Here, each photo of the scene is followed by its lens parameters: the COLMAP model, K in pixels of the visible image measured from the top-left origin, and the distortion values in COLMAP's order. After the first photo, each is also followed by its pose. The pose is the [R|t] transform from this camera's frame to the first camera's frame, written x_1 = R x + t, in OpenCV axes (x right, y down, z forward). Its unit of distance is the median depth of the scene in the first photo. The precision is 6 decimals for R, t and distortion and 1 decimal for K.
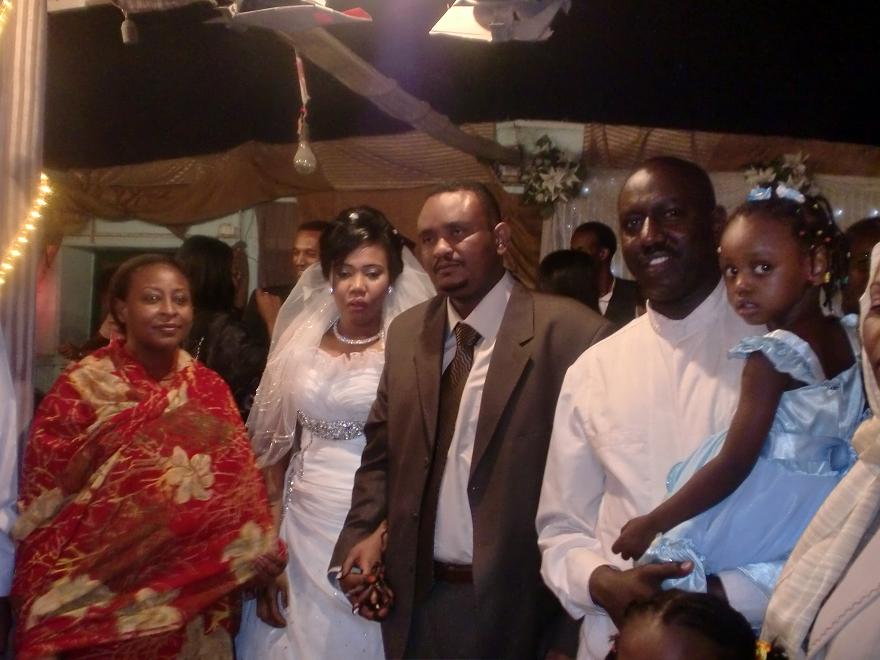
lens RADIAL K [[904.9, 0, 438.5], [0, 904.9, 329.0], [0, 0, 1]] dist [-0.003696, 0.000000]
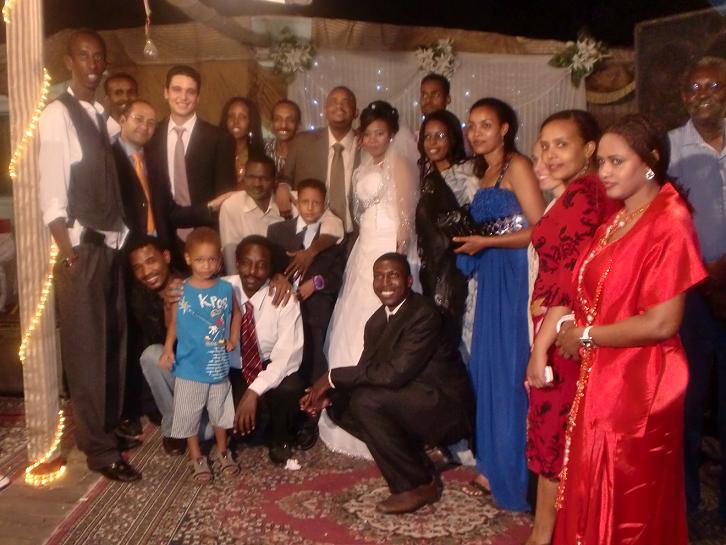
lens RADIAL K [[746.5, 0, 361.8], [0, 746.5, 273.3], [0, 0, 1]] dist [-0.003696, 0.000000]
pose [[0.971553, -0.076645, 0.224076, -0.067609], [0.046591, 0.989549, 0.136465, 0.025613], [-0.232193, -0.122143, 0.964970, -0.260626]]
